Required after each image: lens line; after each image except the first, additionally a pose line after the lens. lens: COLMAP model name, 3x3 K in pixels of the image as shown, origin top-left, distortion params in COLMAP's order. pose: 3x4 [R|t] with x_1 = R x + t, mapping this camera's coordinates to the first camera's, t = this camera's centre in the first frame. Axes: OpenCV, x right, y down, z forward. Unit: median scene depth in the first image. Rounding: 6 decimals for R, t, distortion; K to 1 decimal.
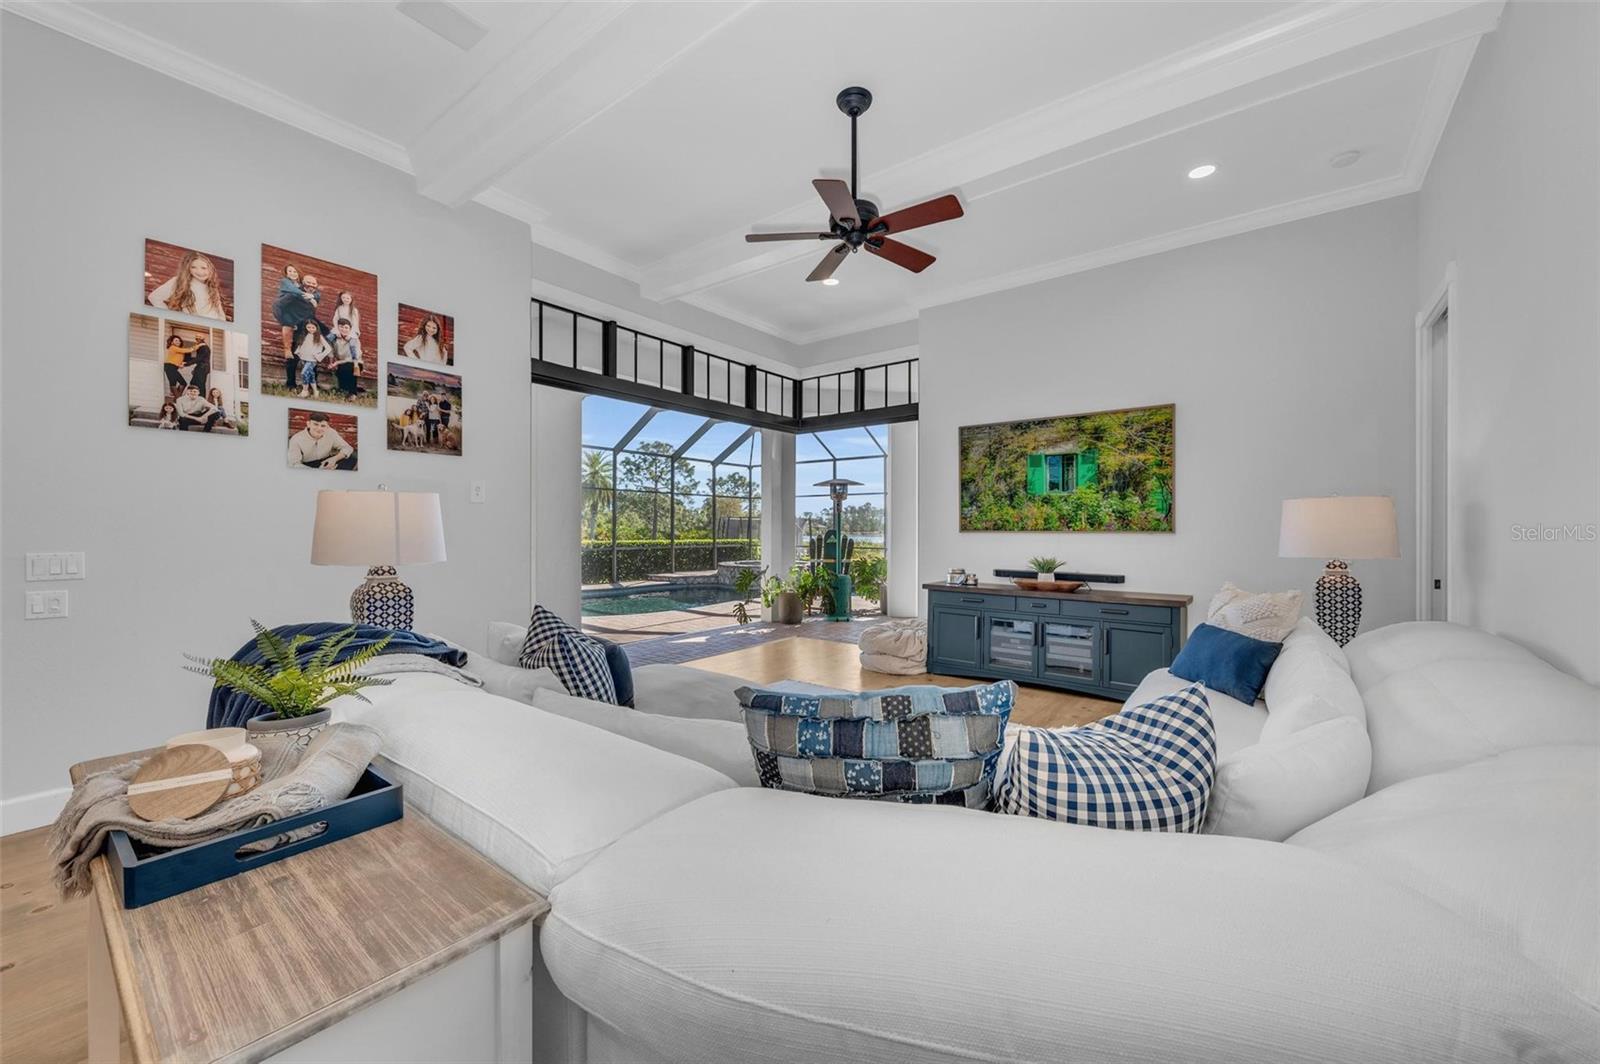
lens RADIAL K [[614.4, 0, 800.0], [0, 614.4, 532.0], [0, 0, 1]] dist [0.003043, -0.000038]
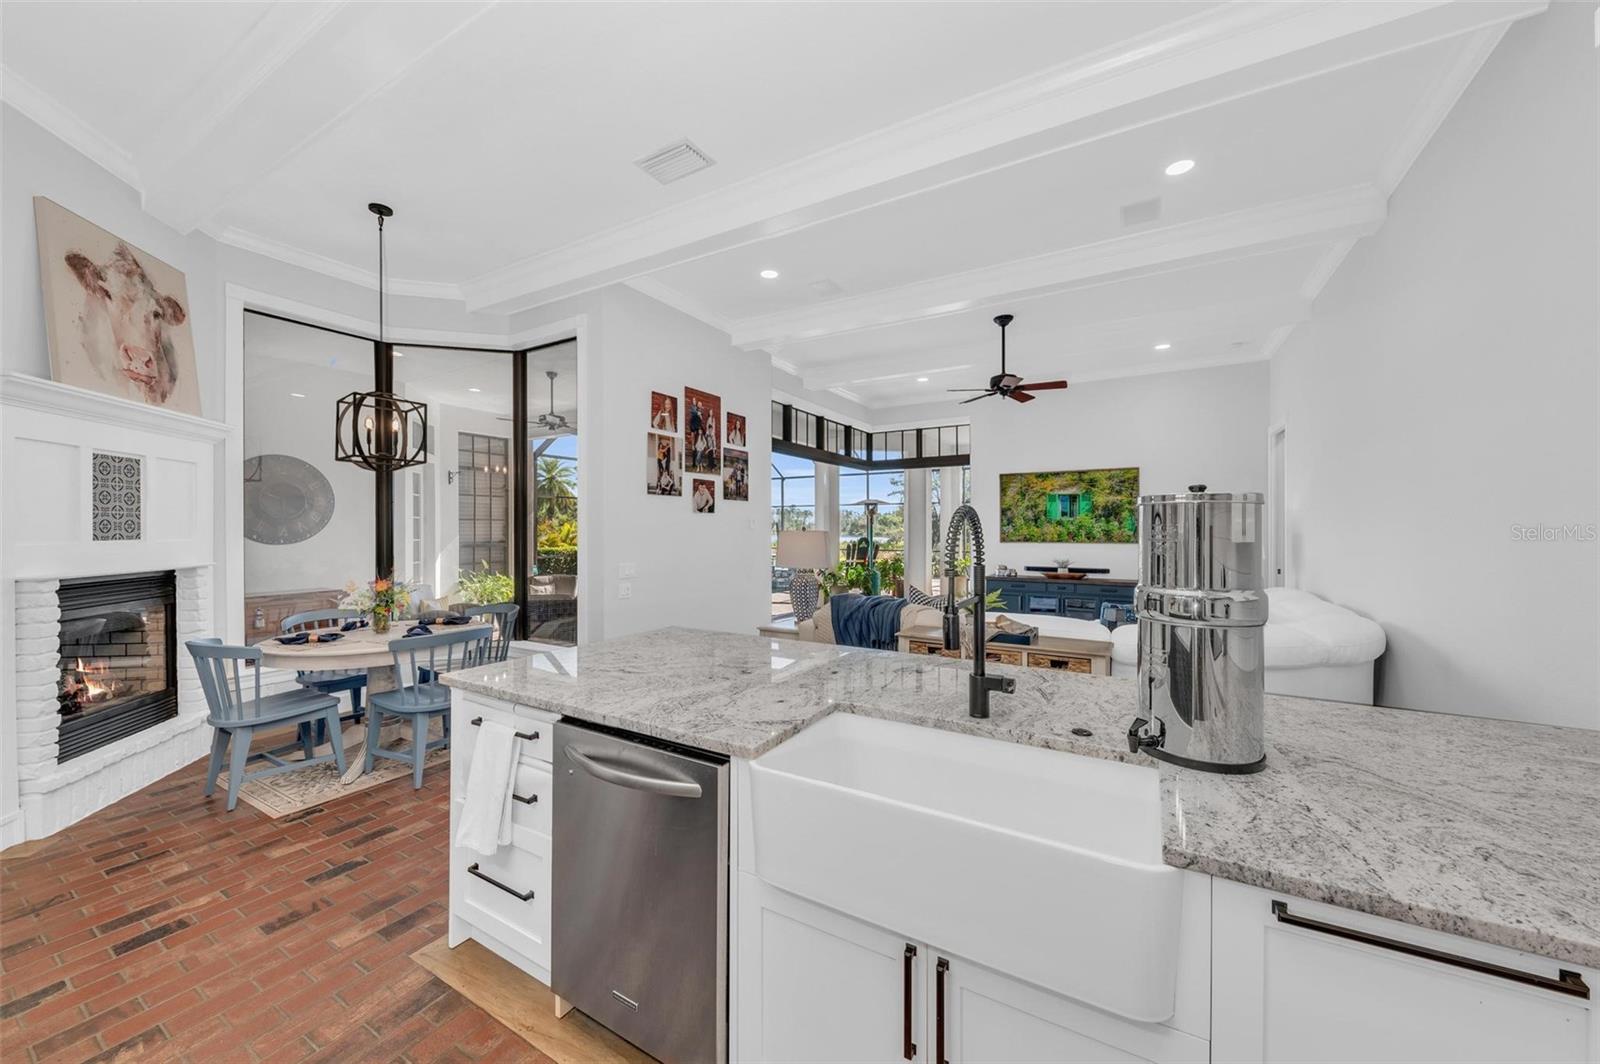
lens RADIAL K [[579.9, 0, 800.0], [0, 579.9, 532.0], [0, 0, 1]] dist [0.006609, 0.000026]
pose [[0.992068, -0.004758, 0.125616, -0.556416], [0.004866, 0.999988, -0.000555, -0.036187], [-0.125612, 0.001162, 0.992079, -0.505134]]
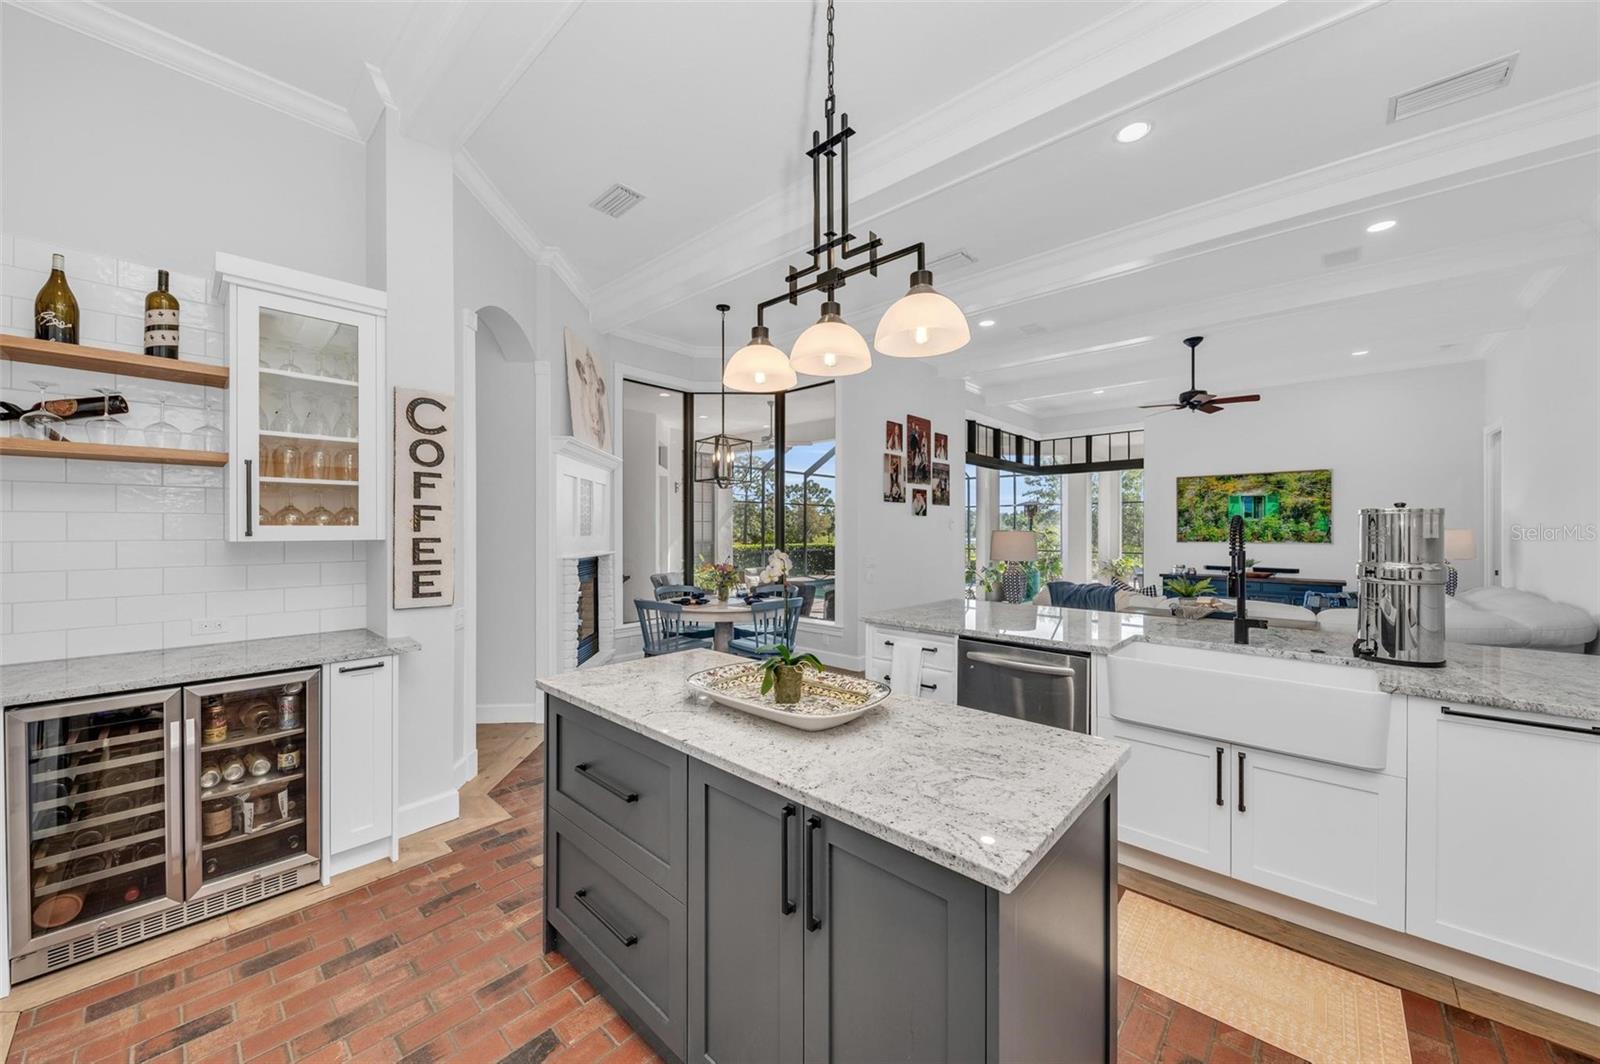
lens RADIAL K [[574.6, 0, 798.9], [0, 574.6, 530.4], [0, 0, 1]] dist [0.013836, -0.007228]
pose [[0.996733, -0.002801, -0.080720, -0.804290], [0.002396, 0.999984, -0.005124, -0.033819], [0.080733, 0.004914, 0.996724, -0.786269]]
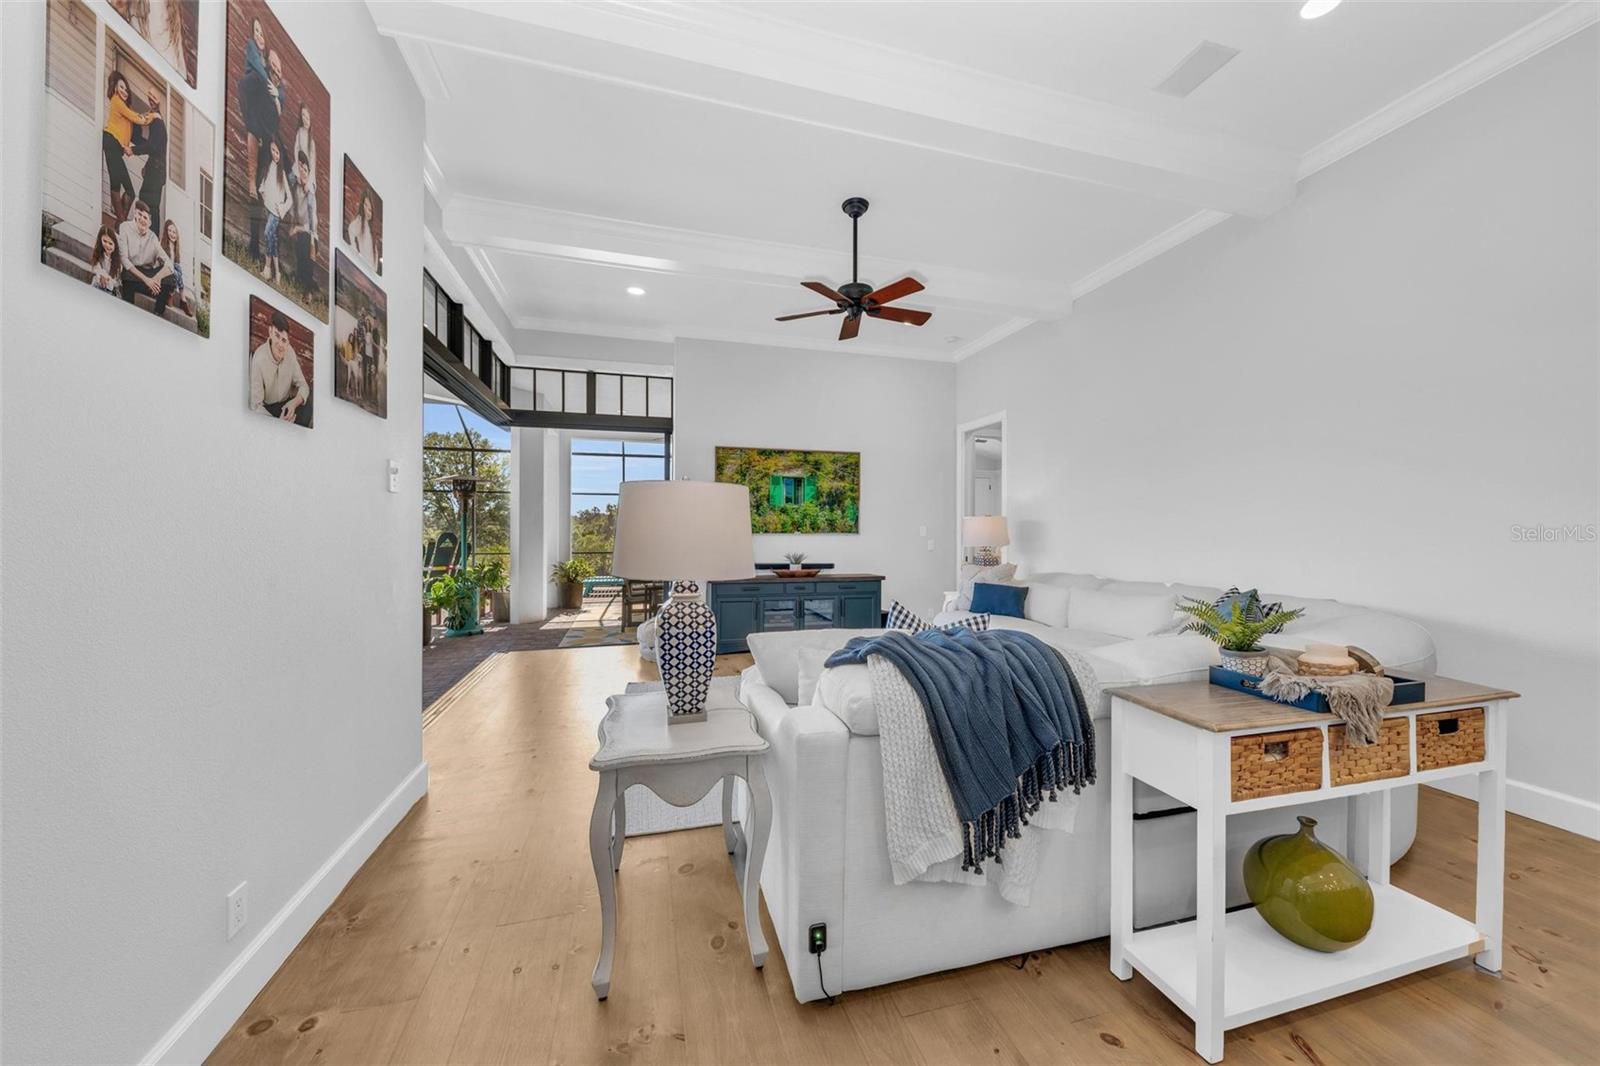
lens RADIAL K [[574.6, 0, 798.9], [0, 574.6, 531.4], [0, 0, 1]] dist [0.013836, -0.007228]
pose [[0.596500, 0.000066, 0.802613, -0.711730], [0.004007, 0.999987, -0.003061, -0.002114], [-0.802603, 0.005042, 0.596492, 0.267301]]
